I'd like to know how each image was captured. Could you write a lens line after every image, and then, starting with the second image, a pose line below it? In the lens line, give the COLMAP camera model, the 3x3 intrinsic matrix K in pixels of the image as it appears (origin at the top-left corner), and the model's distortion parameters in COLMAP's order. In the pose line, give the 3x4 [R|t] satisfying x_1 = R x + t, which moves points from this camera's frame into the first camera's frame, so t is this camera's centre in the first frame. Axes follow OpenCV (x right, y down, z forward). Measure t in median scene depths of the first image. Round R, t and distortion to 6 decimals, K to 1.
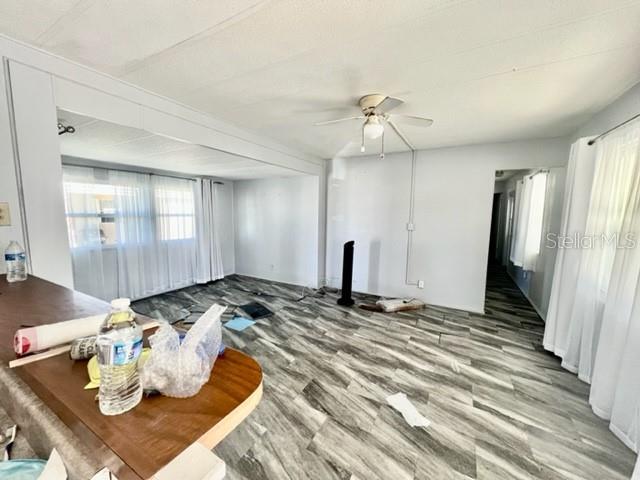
lens RADIAL K [[255.6, 0, 321.7], [0, 255.6, 241.9], [0, 0, 1]] dist [-0.002268, 0.001032]
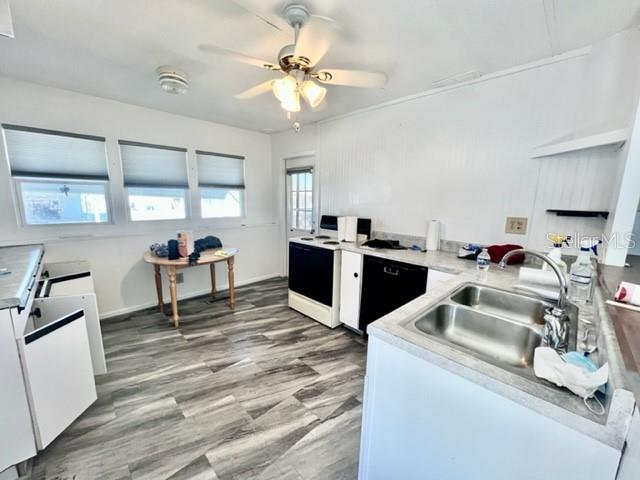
lens RADIAL K [[255.6, 0, 321.8], [0, 255.6, 239.9], [0, 0, 1]] dist [-0.002268, 0.001032]
pose [[-0.272898, 0.134570, -0.952585, 0.103708], [-0.134838, 0.975044, 0.176372, 0.032959], [0.952547, 0.176576, -0.247943, -0.036346]]
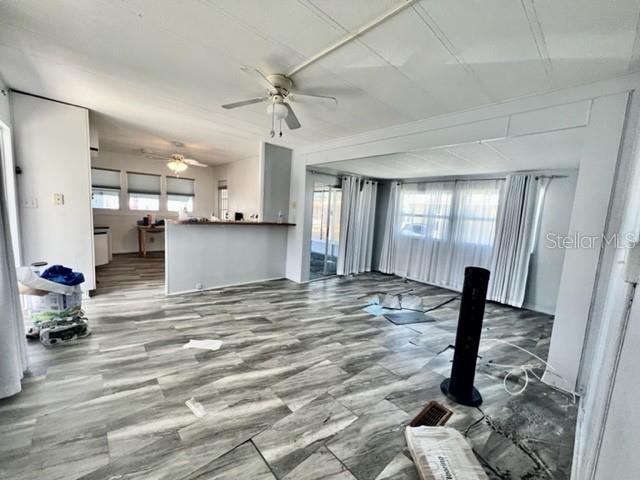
lens RADIAL K [[255.6, 0, 321.1], [0, 255.6, 240.5], [0, 0, 1]] dist [-0.002268, 0.001032]
pose [[-0.320551, 0.077110, -0.944087, 0.977040], [-0.175183, 0.974662, 0.139088, -0.099599], [0.930891, 0.209973, -0.298921, 1.354029]]
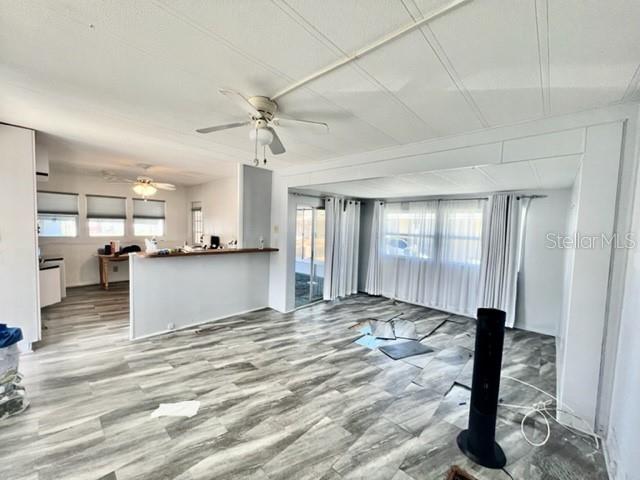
lens RADIAL K [[255.6, 0, 321.2], [0, 255.6, 240.1], [0, 0, 1]] dist [-0.002268, 0.001032]
pose [[-0.234516, 0.035550, -0.971462, 0.893632], [-0.150004, 0.986039, 0.072295, -0.154504], [0.960469, 0.162678, -0.225909, 1.266739]]
